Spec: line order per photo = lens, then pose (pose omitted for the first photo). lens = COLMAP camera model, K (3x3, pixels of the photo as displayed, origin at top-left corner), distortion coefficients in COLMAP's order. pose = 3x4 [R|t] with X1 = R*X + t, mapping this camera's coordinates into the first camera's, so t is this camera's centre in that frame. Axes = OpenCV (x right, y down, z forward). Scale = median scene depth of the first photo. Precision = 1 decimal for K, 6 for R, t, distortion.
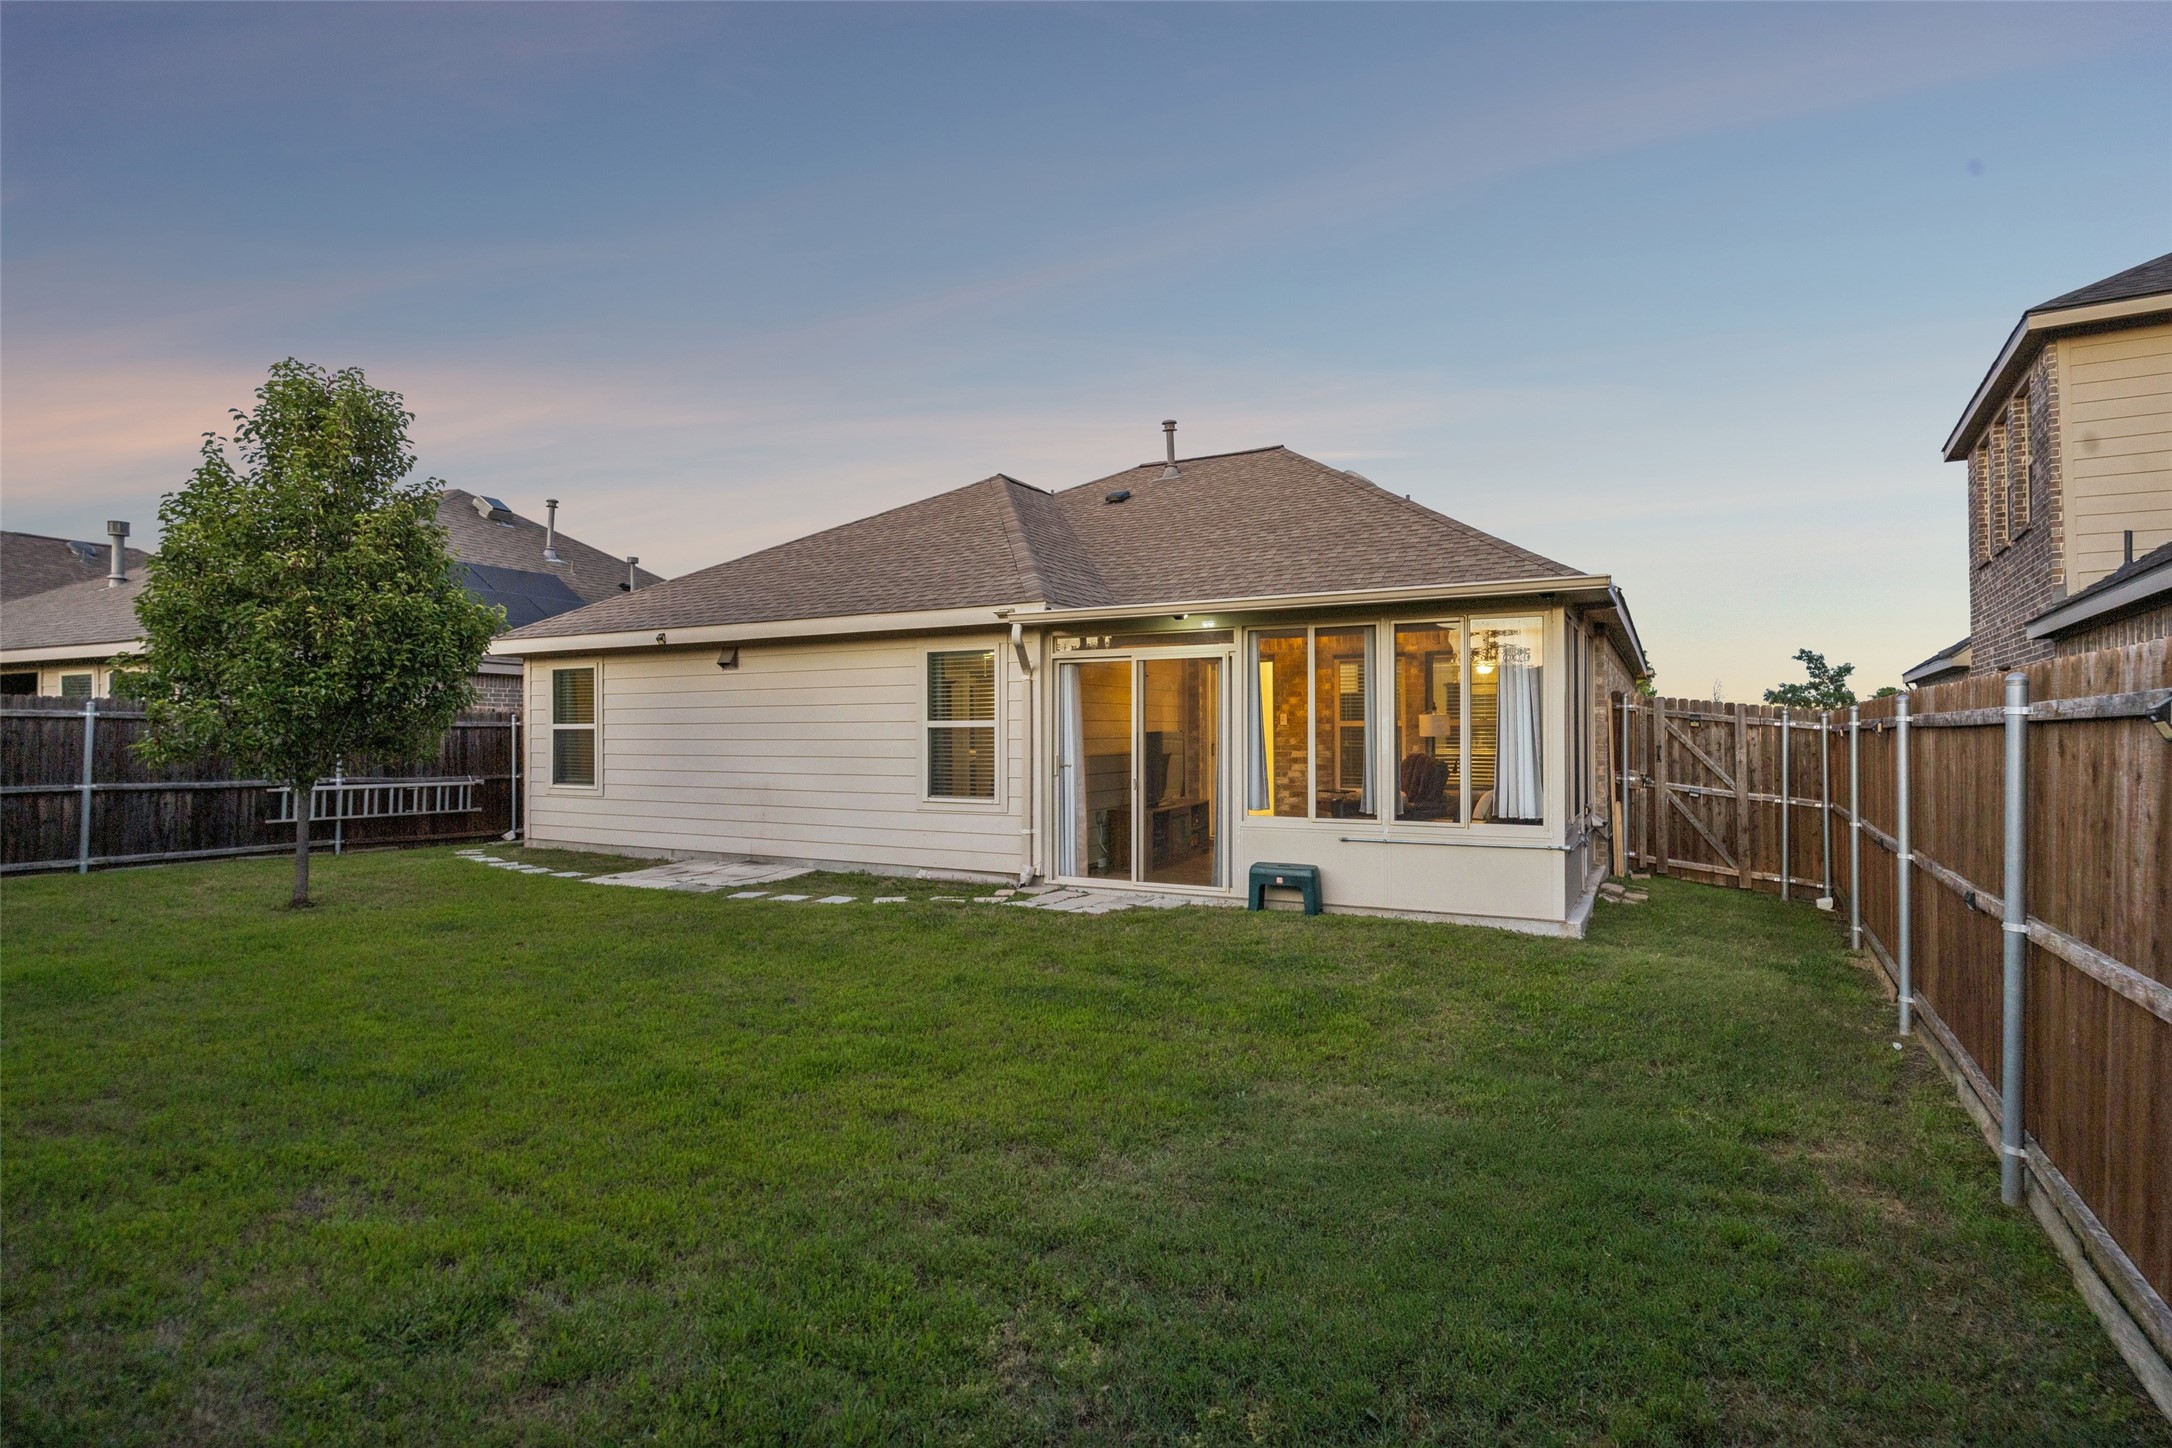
lens RADIAL K [[1108.8, 0, 1091.3], [0, 1108.8, 728.9], [0, 0, 1]] dist [-0.002358, -0.000063]
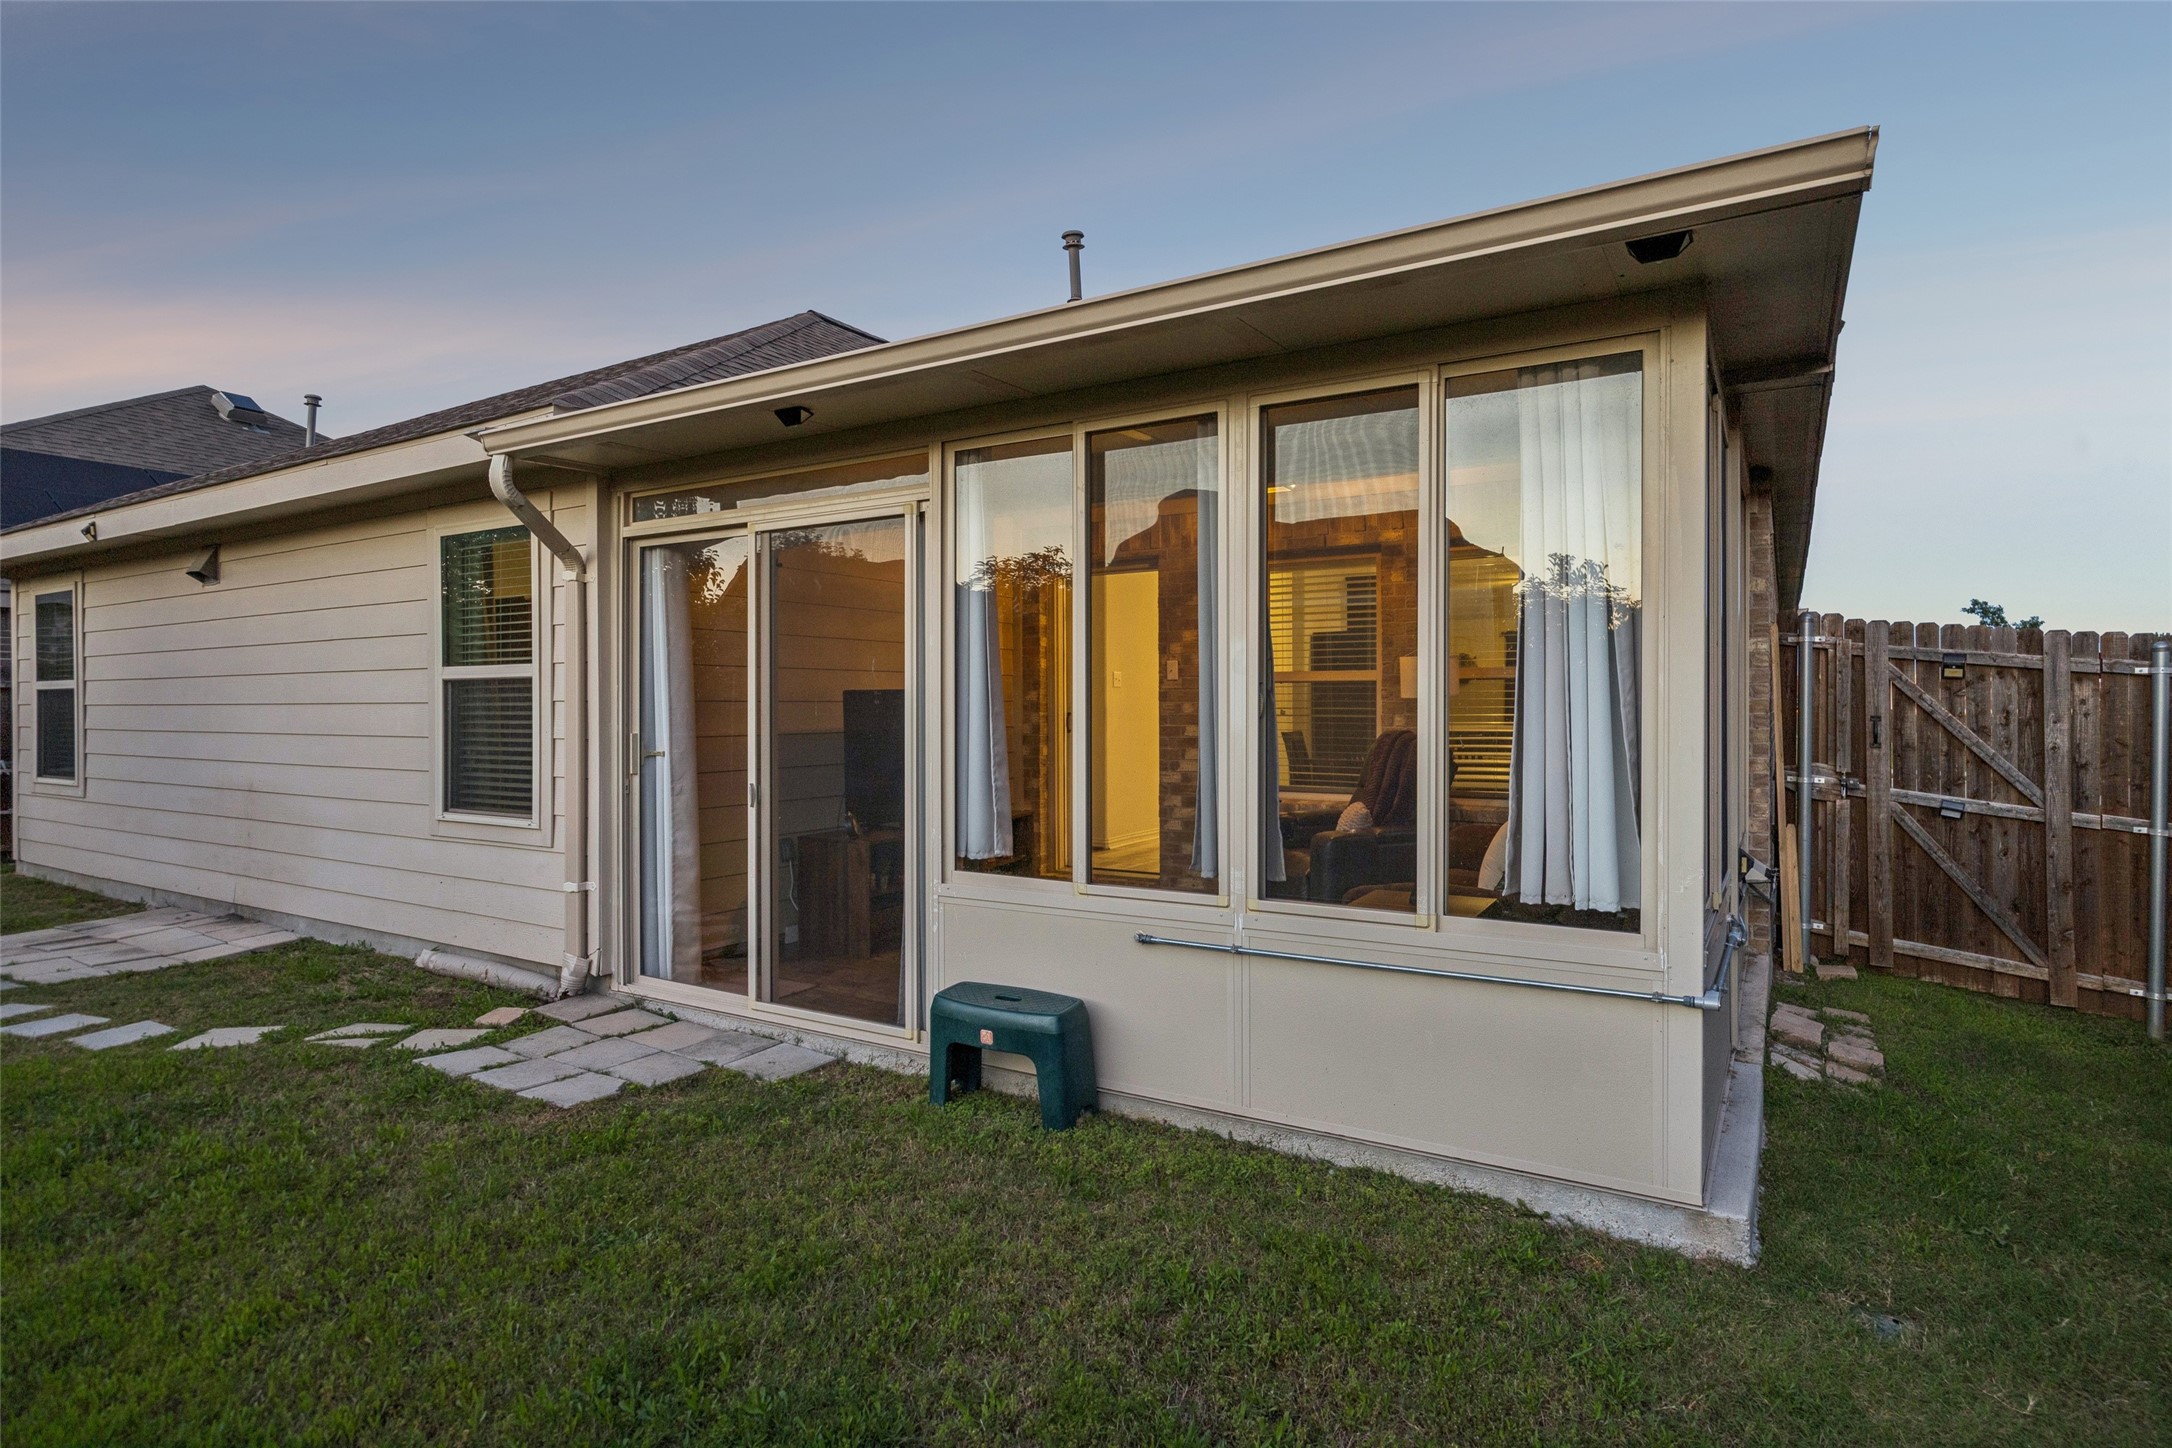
lens RADIAL K [[1169.8, 0, 1082.1], [0, 1169.8, 719.1], [0, 0, 1]] dist [-0.000079, -0.000367]
pose [[0.998234, 0.000895, -0.059391, 0.187394], [-0.000041, 0.999897, 0.014376, 0.009362], [0.059398, -0.014348, 0.998131, 0.459463]]
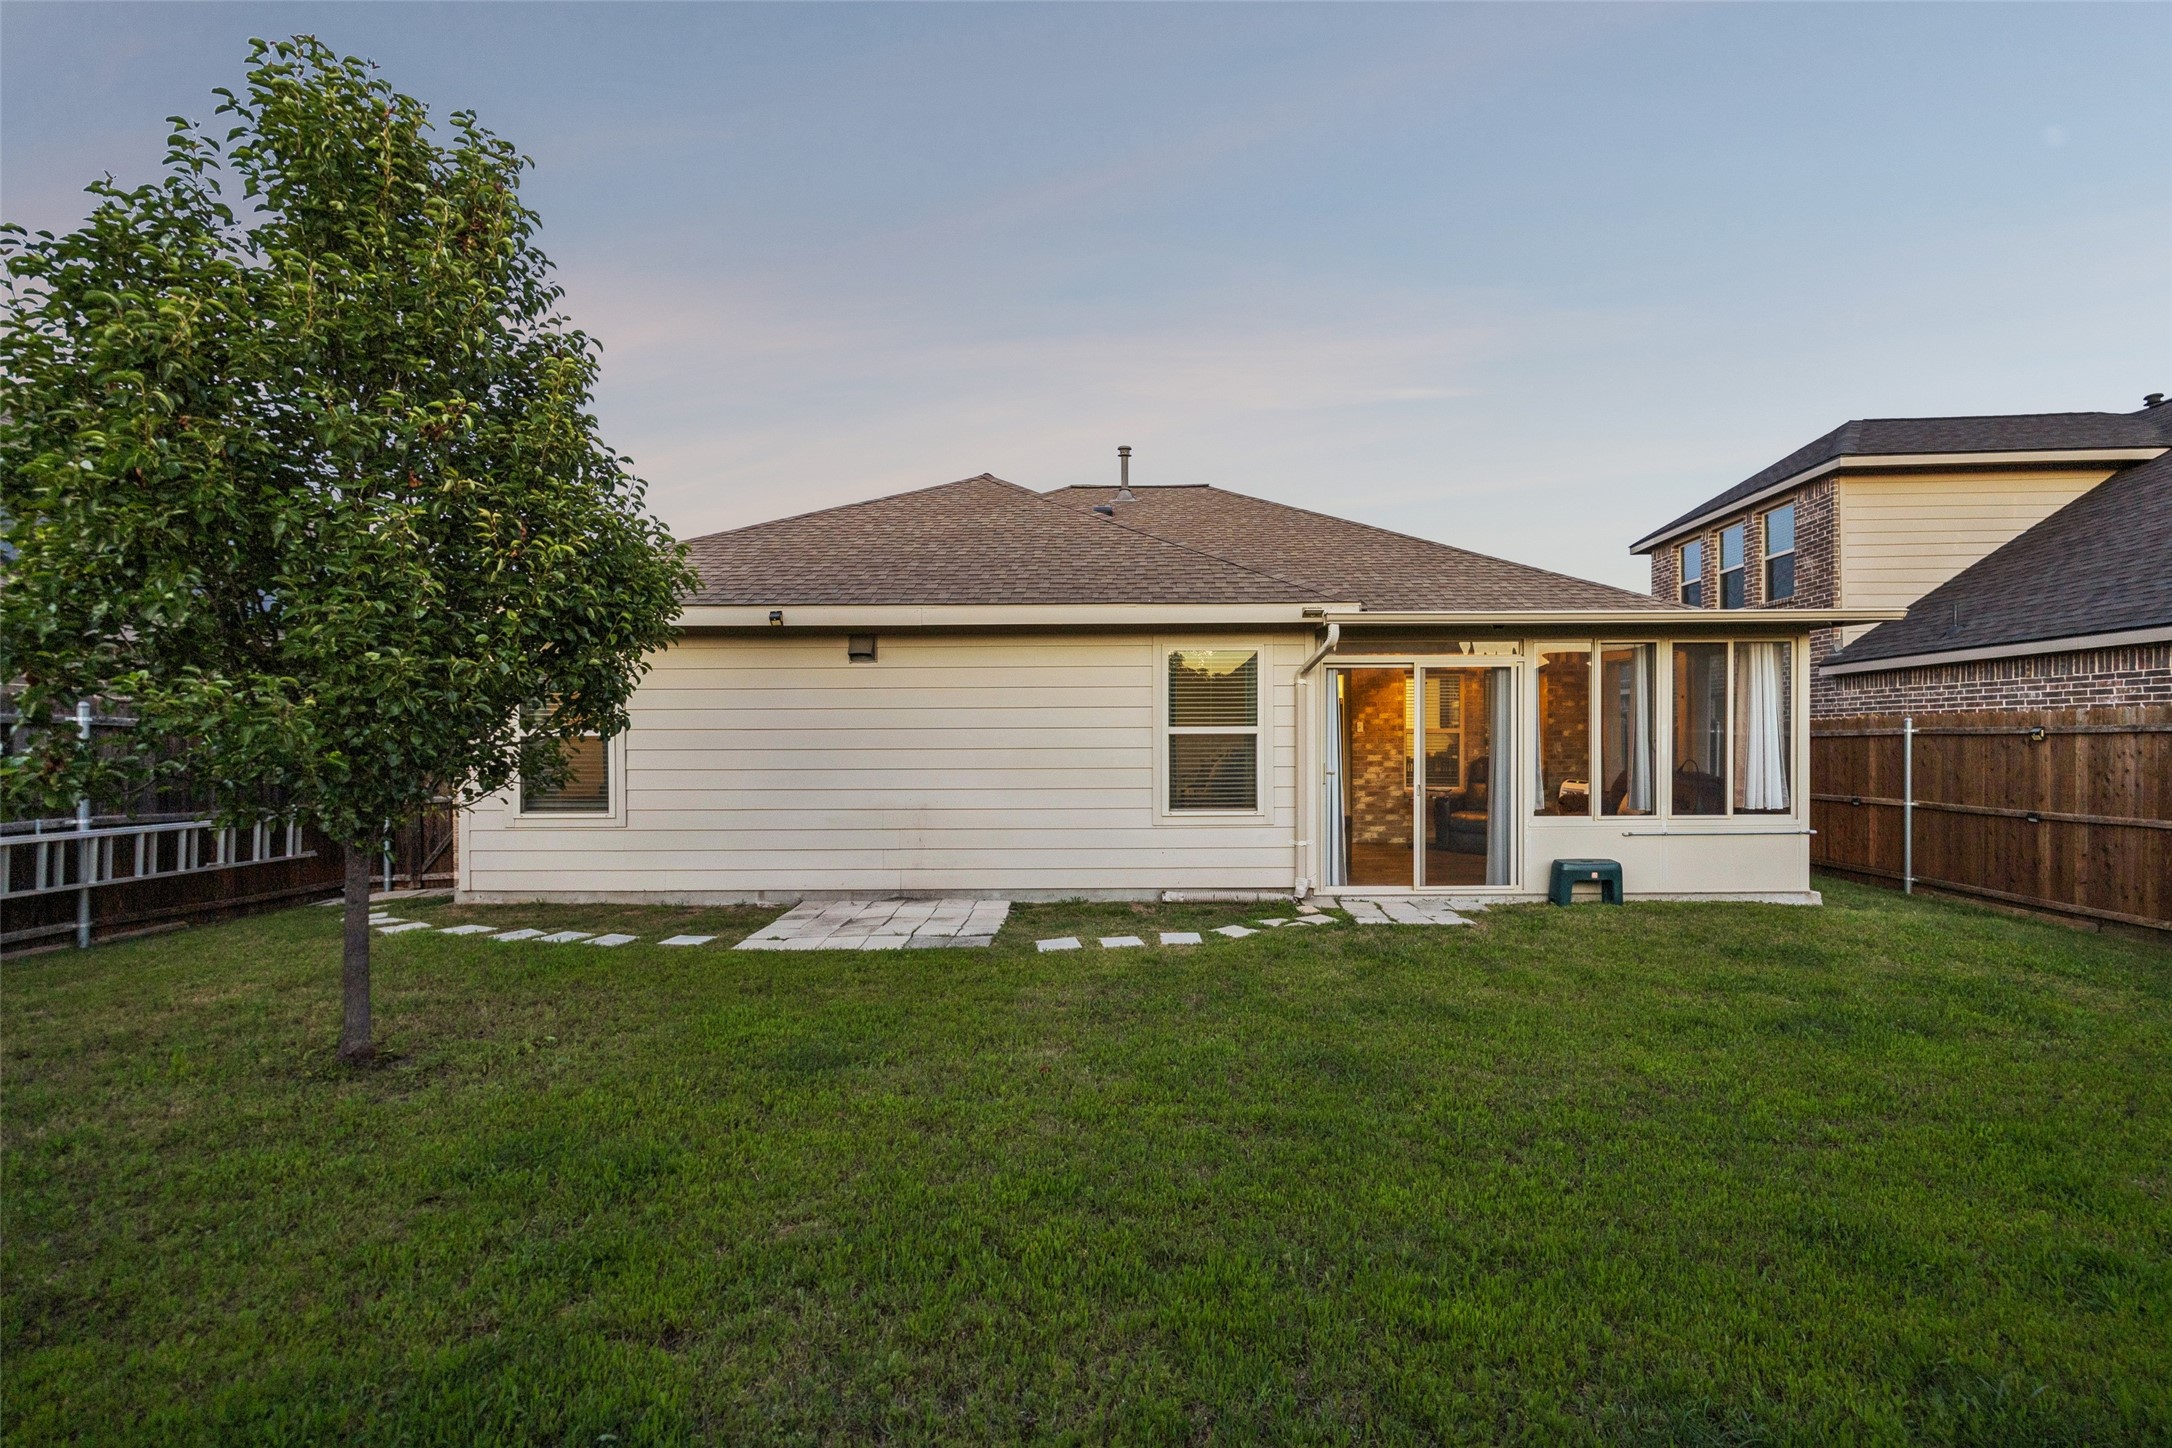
lens RADIAL K [[884.9, 0, 1123.4], [0, 884.9, 753.4], [0, 0, 1]] dist [-0.003637, 0.000055]
pose [[0.871928, -0.010617, 0.489519, -0.530072], [0.001080, 0.999804, 0.019762, 0.000015], [-0.489633, -0.016702, 0.871769, 0.385015]]
